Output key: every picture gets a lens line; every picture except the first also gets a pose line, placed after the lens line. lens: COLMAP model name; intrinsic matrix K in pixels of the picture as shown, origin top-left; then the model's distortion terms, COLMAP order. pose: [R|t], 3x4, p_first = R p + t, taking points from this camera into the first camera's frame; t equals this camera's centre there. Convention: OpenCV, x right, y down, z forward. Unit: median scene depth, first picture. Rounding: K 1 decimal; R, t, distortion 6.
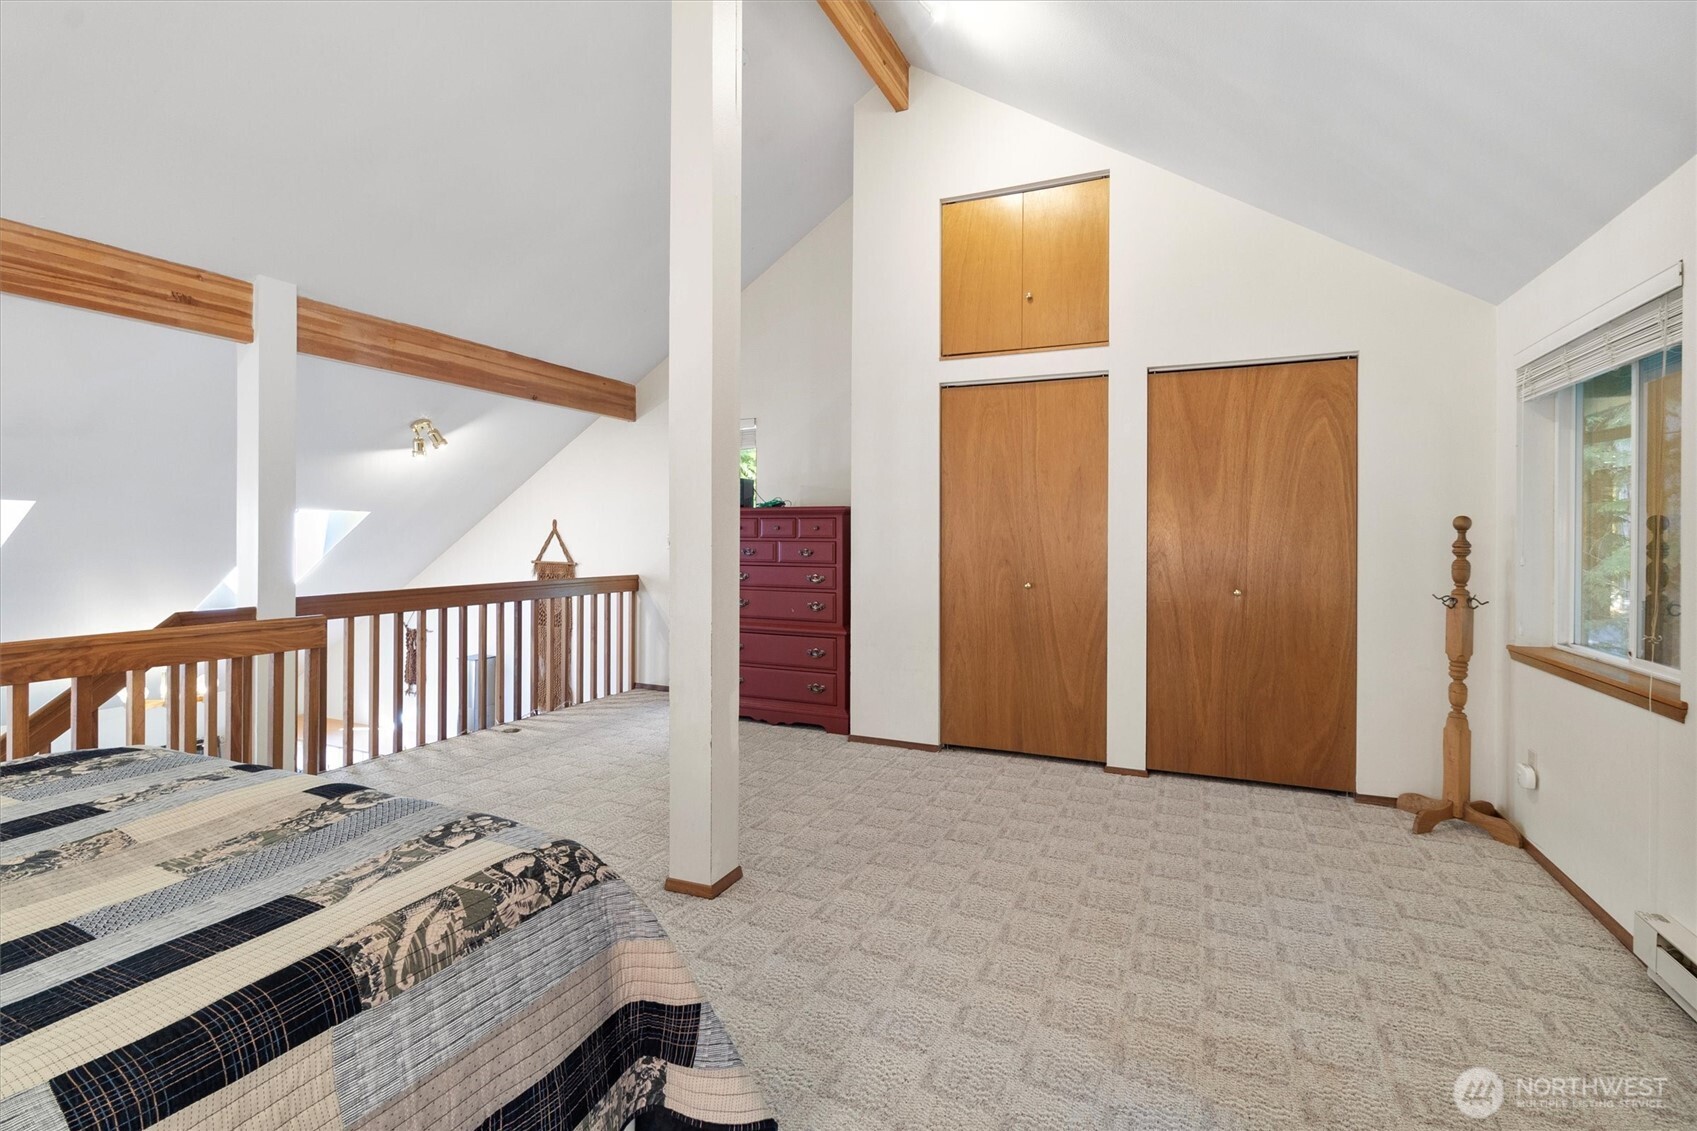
lens RADIAL K [[781.5, 0, 848.4], [0, 781.5, 533.3], [0, 0, 1]] dist [0.001789, 0.000004]
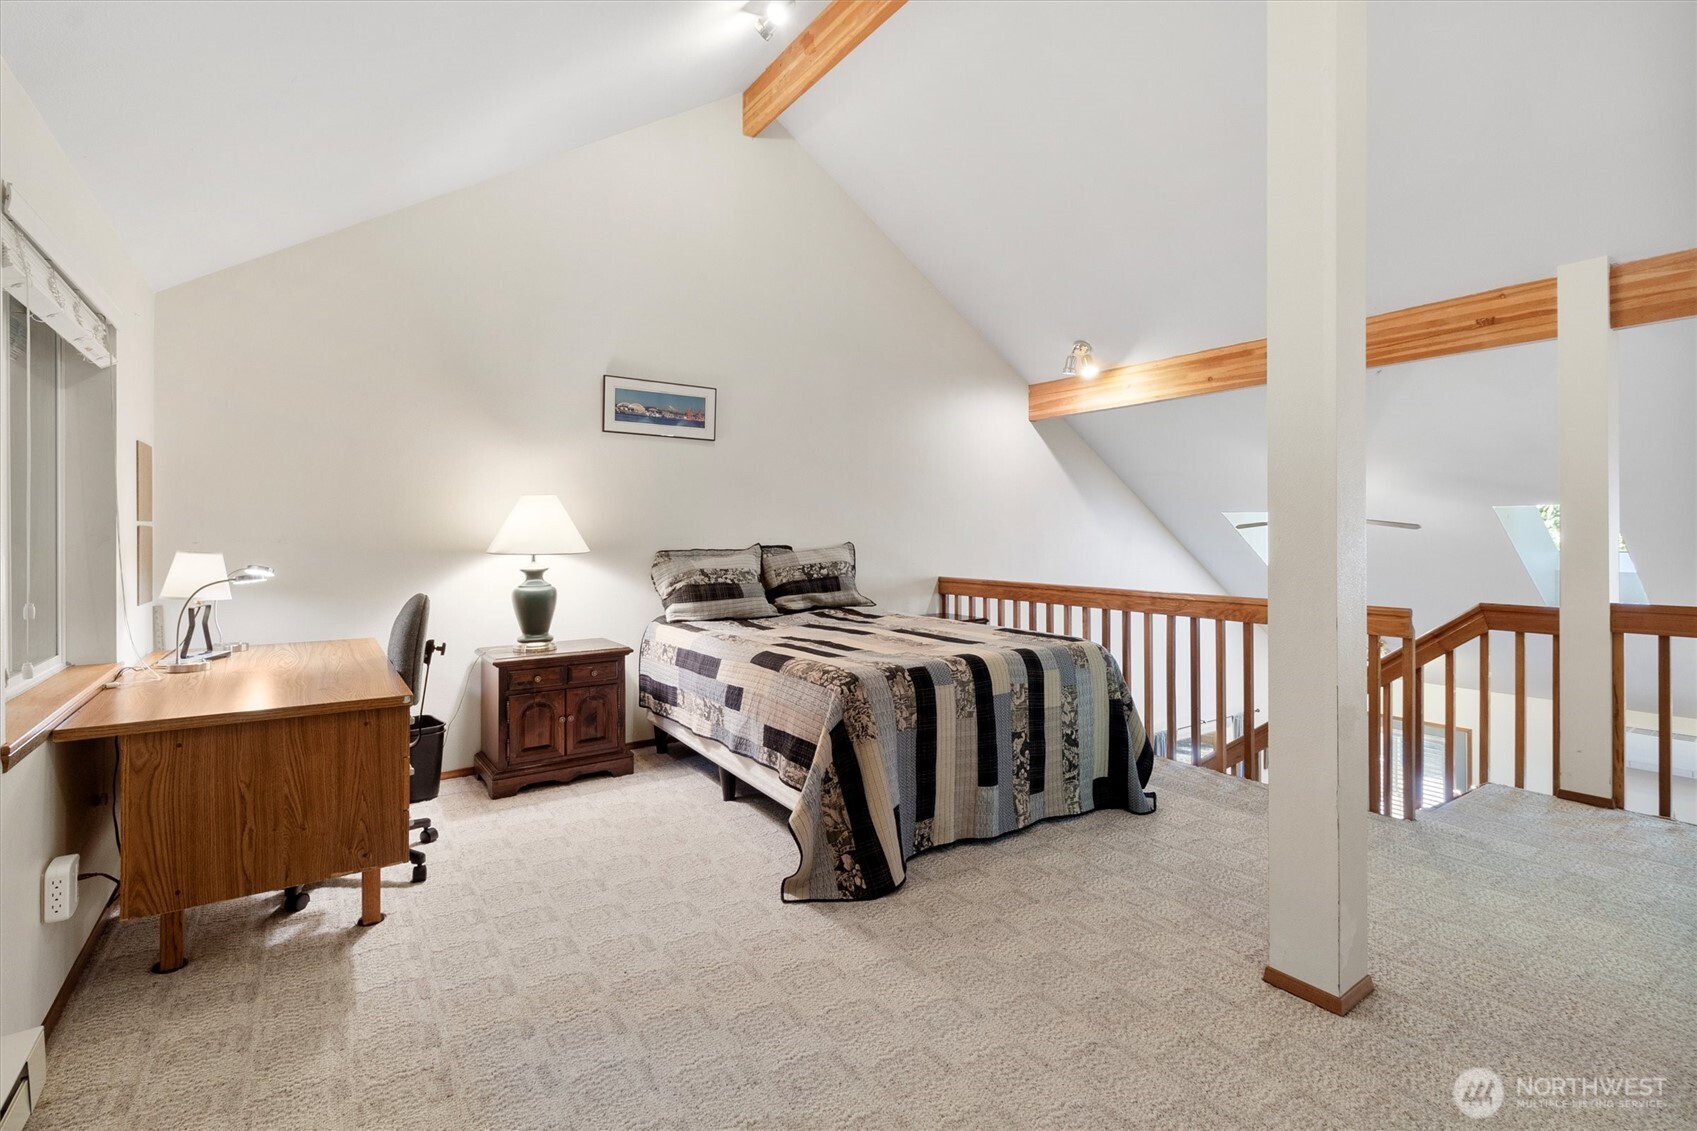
lens RADIAL K [[781.5, 0, 848.4], [0, 781.5, 533.3], [0, 0, 1]] dist [0.001789, 0.000004]
pose [[-0.518414, -0.006054, -0.855108, 0.566061], [0.000963, 0.999970, -0.007663, 0.007467], [0.855129, -0.004796, -0.518393, 0.801360]]
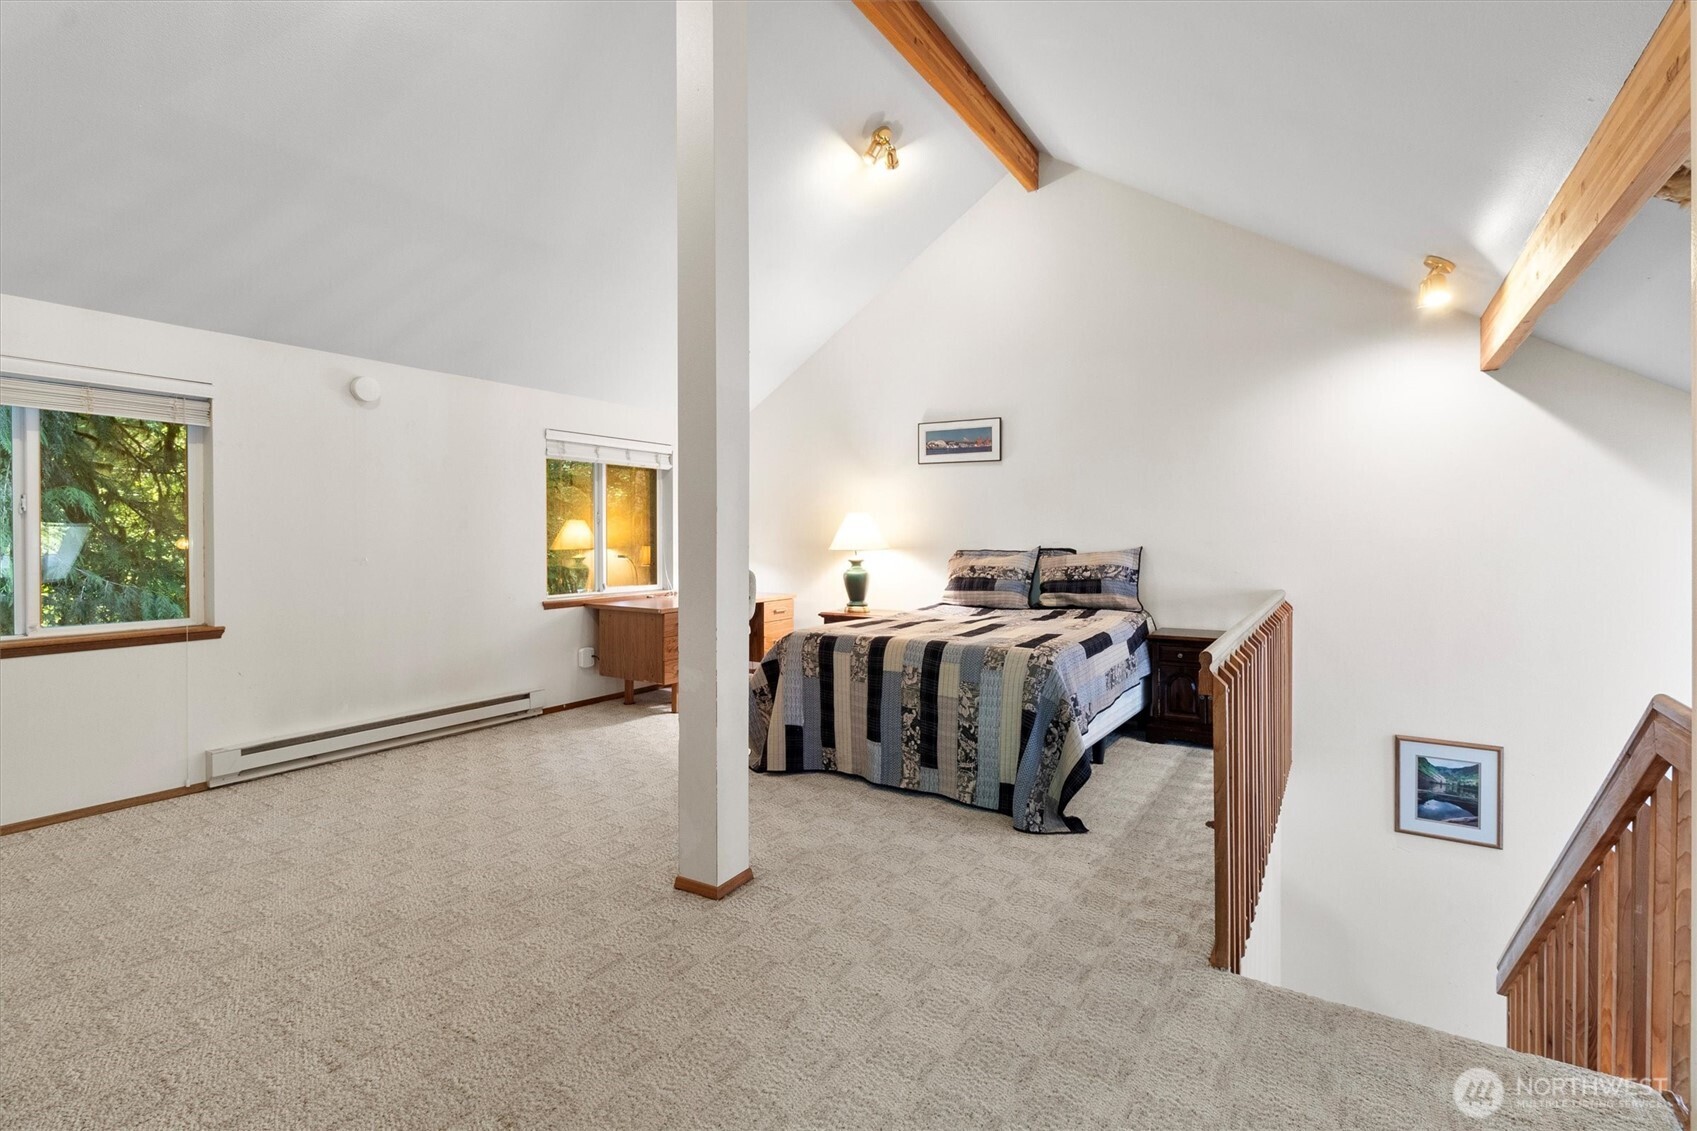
lens RADIAL K [[781.5, 0, 848.4], [0, 781.5, 533.3], [0, 0, 1]] dist [0.001789, 0.000004]
pose [[-0.989532, -0.006889, 0.144148, -0.394104], [-0.007725, 0.999956, -0.005241, -0.000026], [-0.144105, -0.006300, -0.989542, 1.573070]]
